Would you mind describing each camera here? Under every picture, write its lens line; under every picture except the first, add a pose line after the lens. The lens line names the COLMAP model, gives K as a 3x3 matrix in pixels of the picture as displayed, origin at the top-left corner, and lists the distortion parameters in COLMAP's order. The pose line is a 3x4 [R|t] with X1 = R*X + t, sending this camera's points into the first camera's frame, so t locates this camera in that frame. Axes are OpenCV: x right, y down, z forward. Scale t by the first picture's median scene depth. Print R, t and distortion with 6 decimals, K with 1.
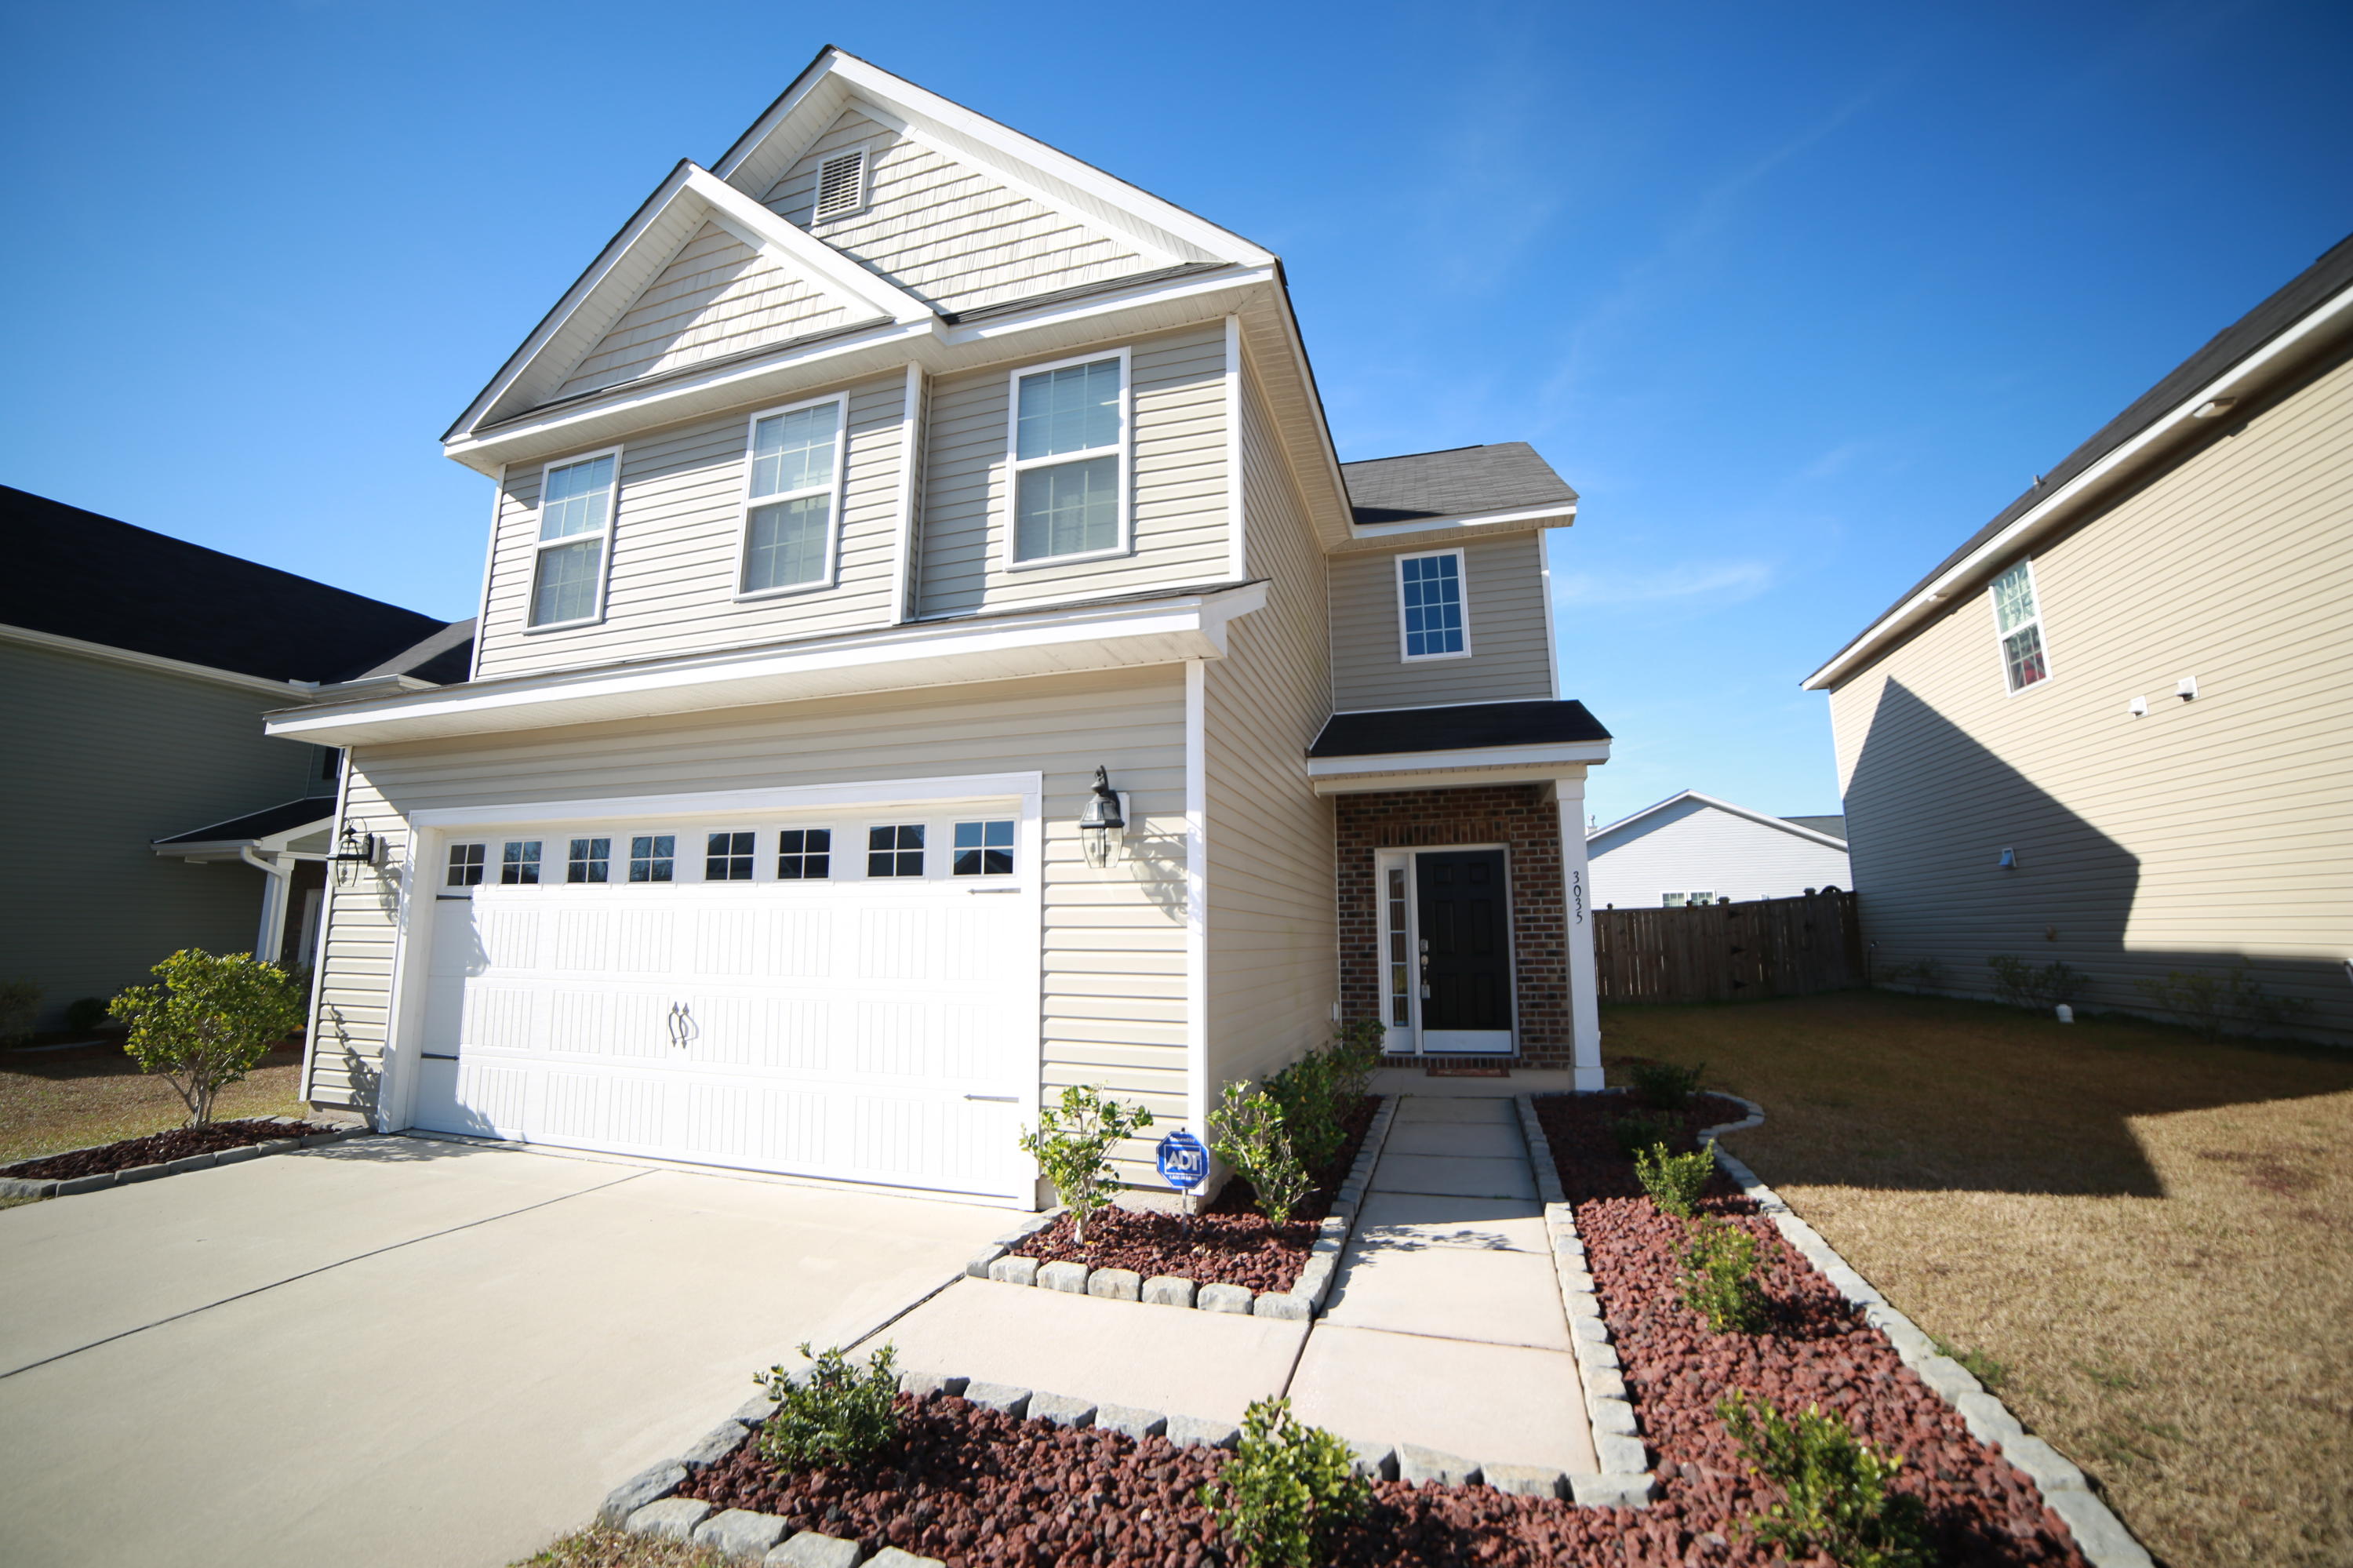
lens RADIAL K [[964.0, 0, 1164.7], [0, 964.0, 780.7], [0, 0, 1]] dist [-0.110527, 0.041092]
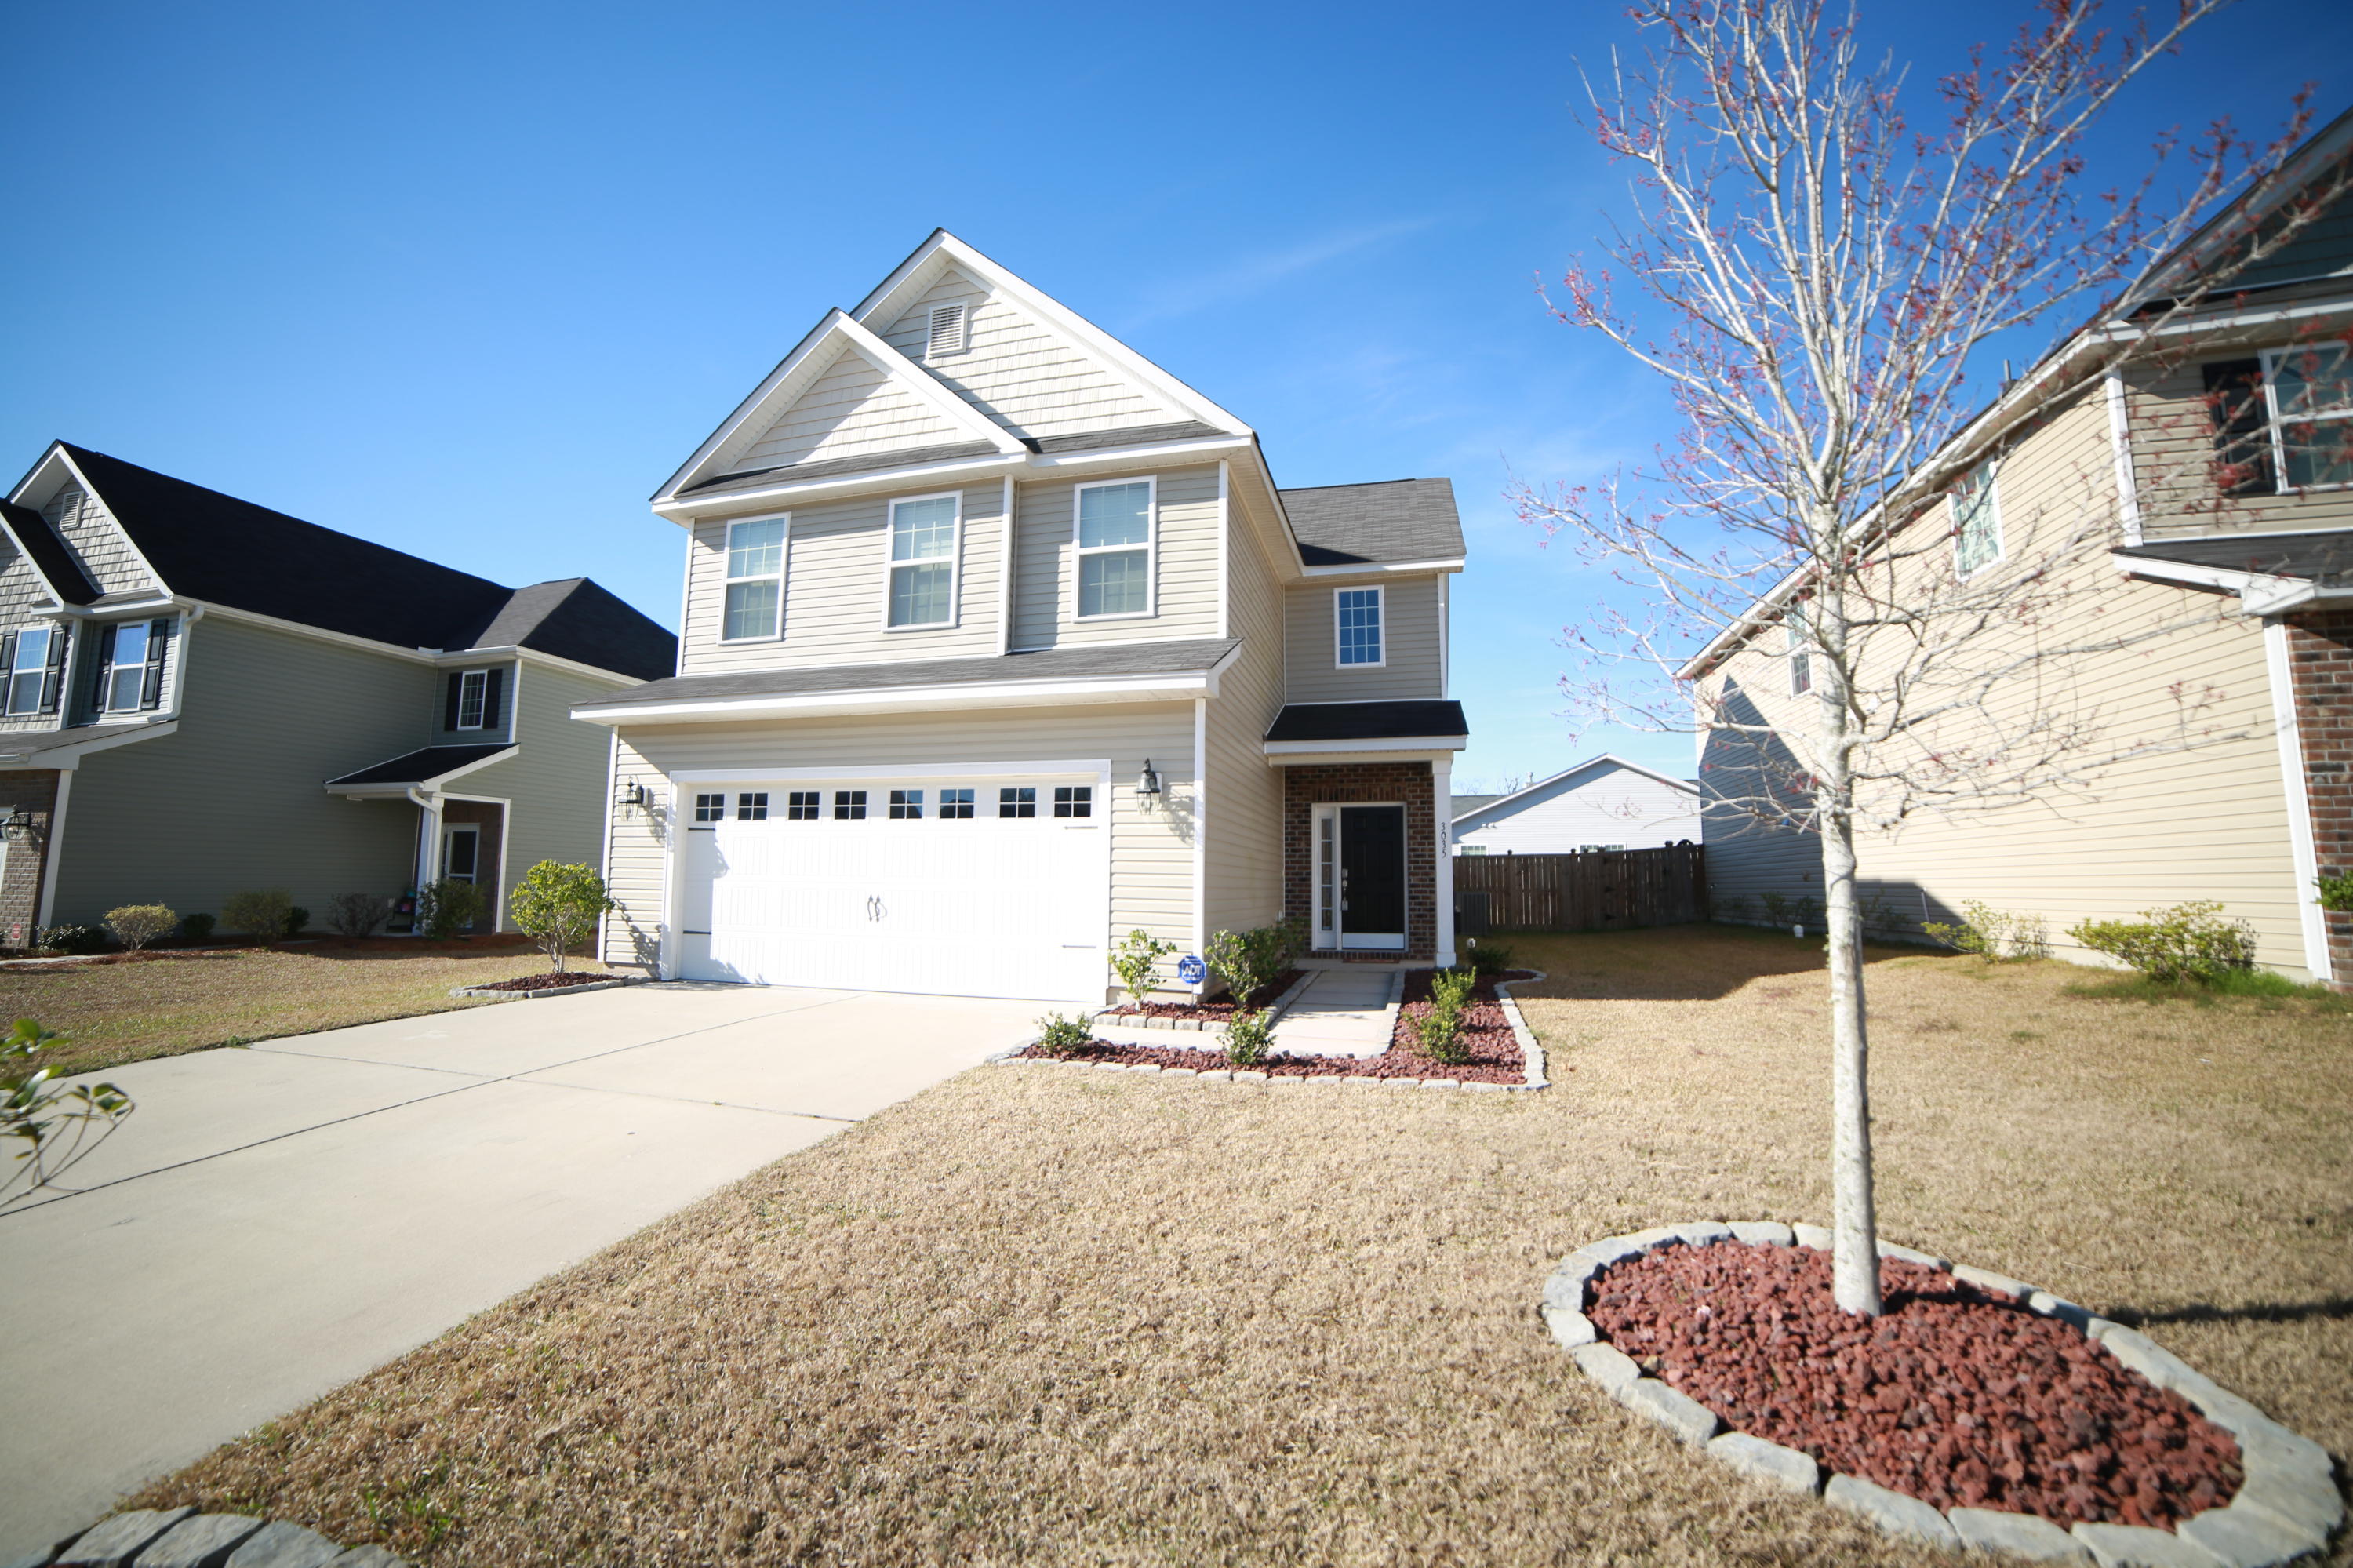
lens RADIAL K [[964.0, 0, 1164.7], [0, 964.0, 780.7], [0, 0, 1]] dist [-0.110527, 0.041092]
pose [[0.999009, 0.018249, 0.040596, -0.067693], [-0.020528, 0.998194, 0.056449, -0.048230], [-0.039493, -0.057227, 0.997580, -0.504978]]
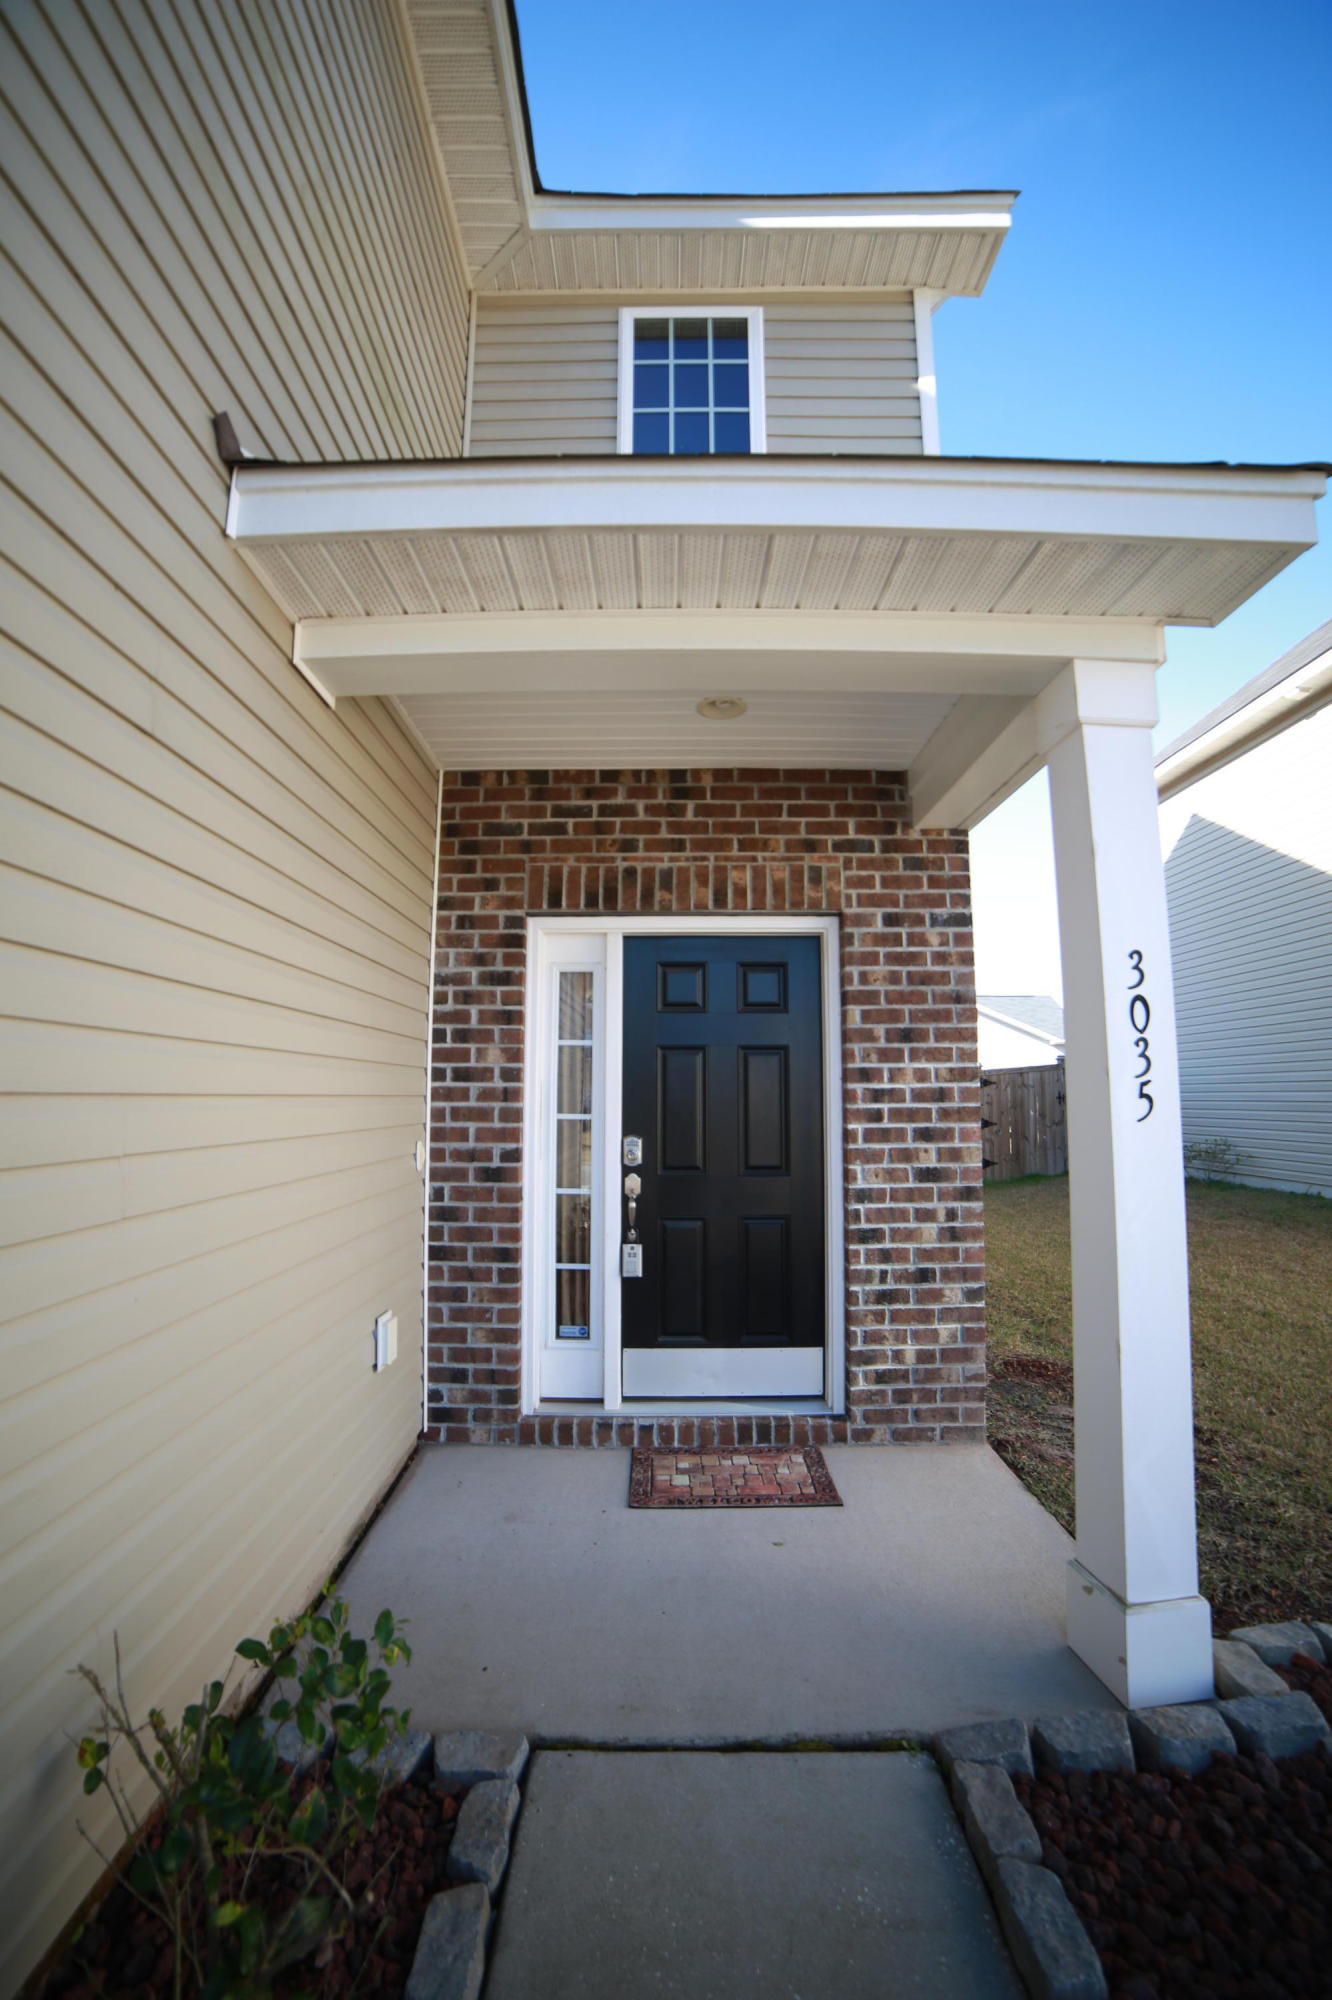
lens RADIAL K [[847.7, 0, 666.0], [0, 847.7, 1000.0], [0, 0, 1]] dist [-0.097861, 0.000026]
pose [[0.951190, 0.039376, 0.306083, 0.218790], [-0.056353, 0.997312, 0.046825, 0.113681], [-0.303417, -0.061788, 0.950853, 0.834345]]
